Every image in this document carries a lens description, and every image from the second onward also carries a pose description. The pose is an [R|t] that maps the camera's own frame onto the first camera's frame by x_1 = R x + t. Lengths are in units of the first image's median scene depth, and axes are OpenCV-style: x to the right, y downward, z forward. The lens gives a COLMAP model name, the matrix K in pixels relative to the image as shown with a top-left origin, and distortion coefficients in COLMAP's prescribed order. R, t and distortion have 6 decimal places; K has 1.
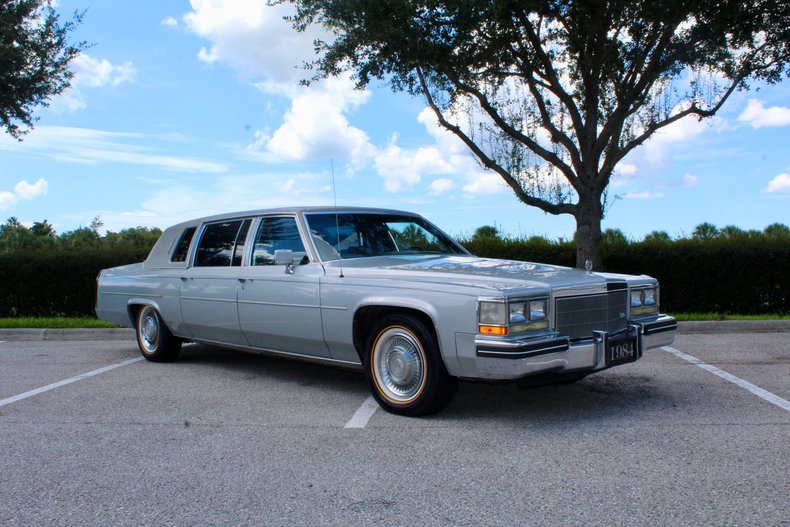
lens RADIAL K [[767.0, 0, 400.5], [0, 767.0, 265.9], [0, 0, 1]] dist [-0.092017, 0.000000]
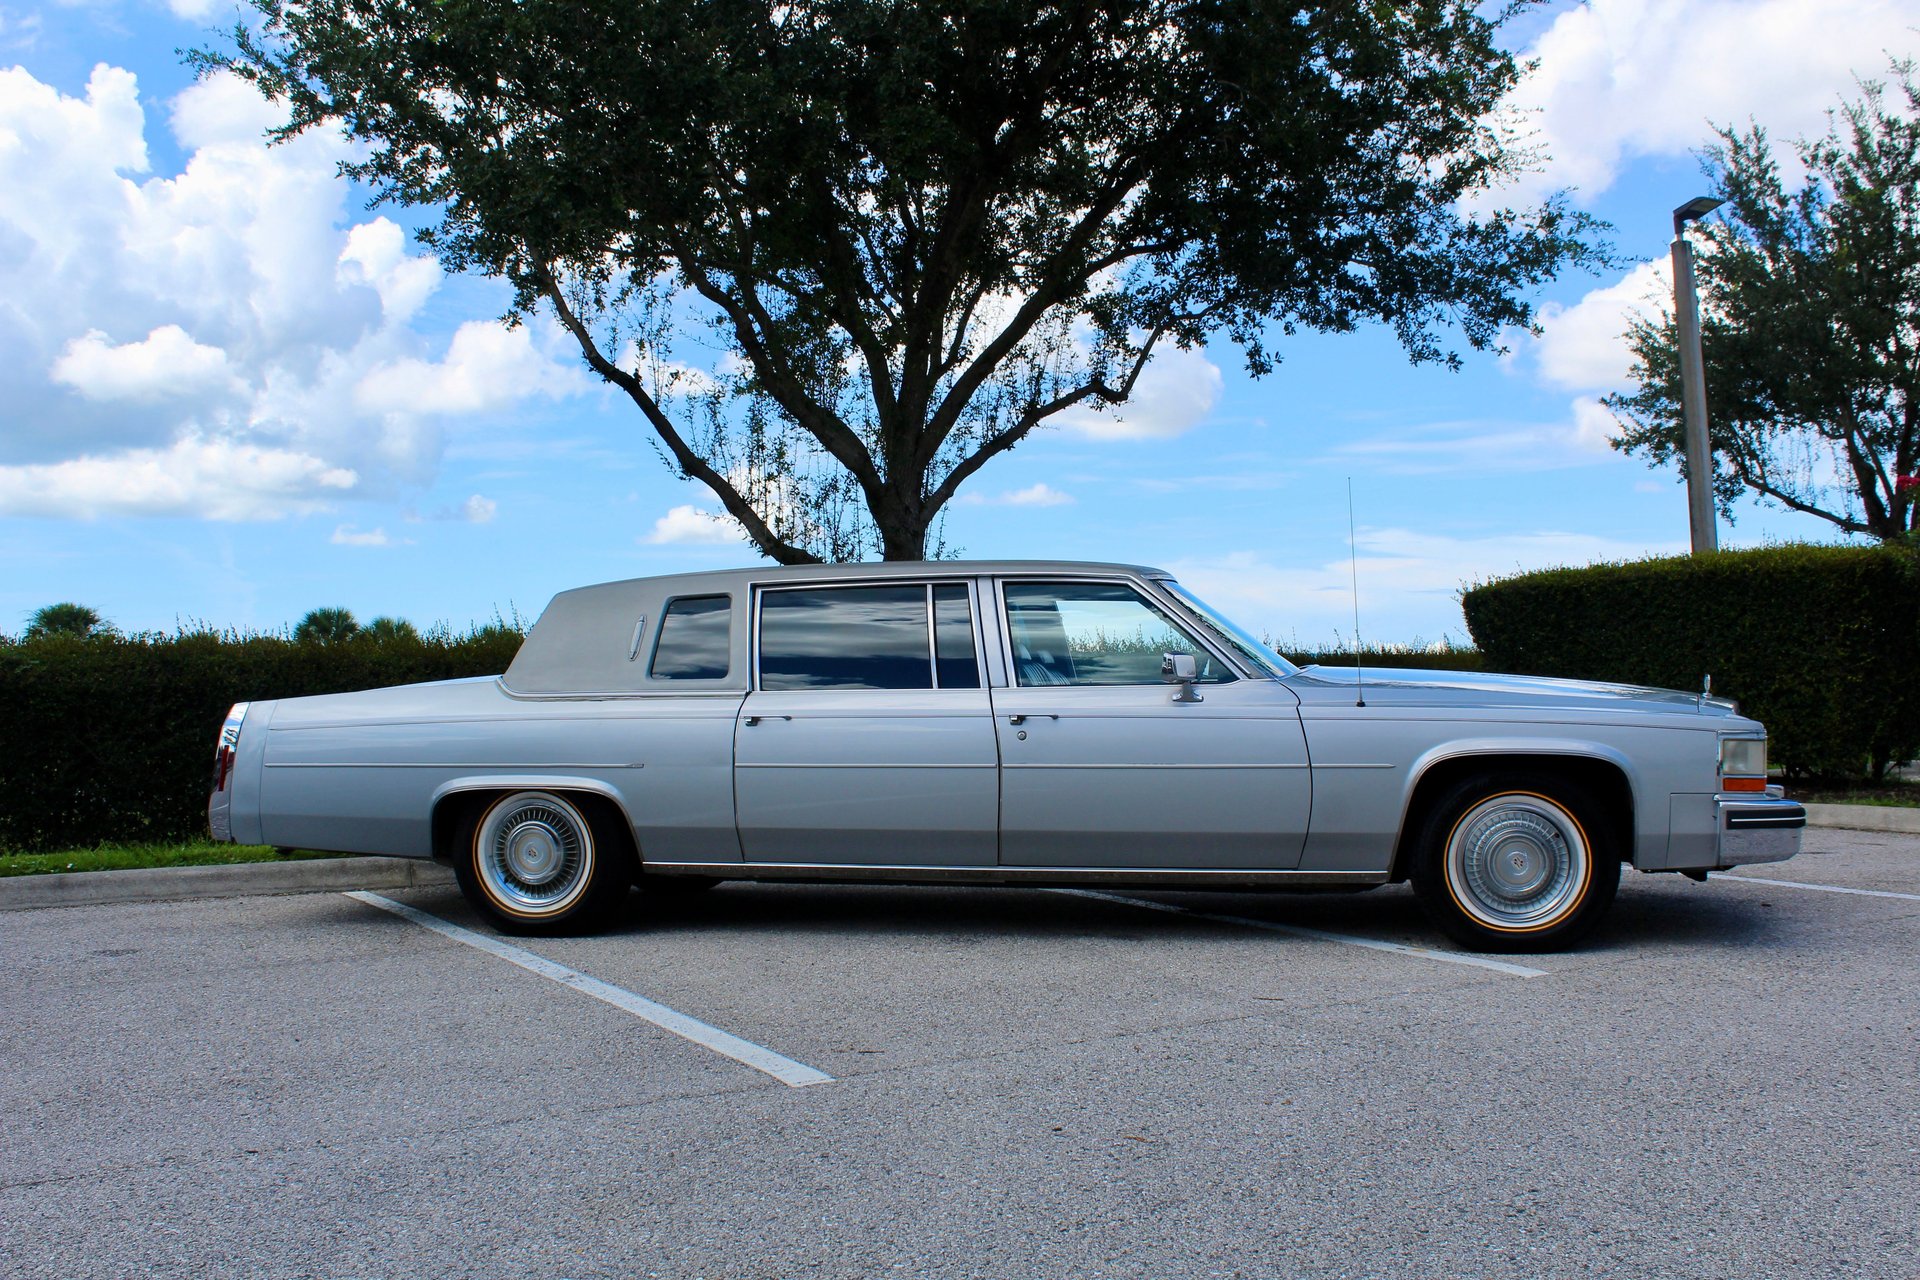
lens RADIAL K [[1864.2, 0, 973.9], [0, 1864.2, 604.7], [0, 0, 1]] dist [-0.092017, 0.000000]
pose [[0.810098, 0.028424, 0.585604, -0.530476], [0.005543, 0.998408, -0.056129, 0.008066], [-0.586268, 0.048716, 0.808651, 0.074721]]
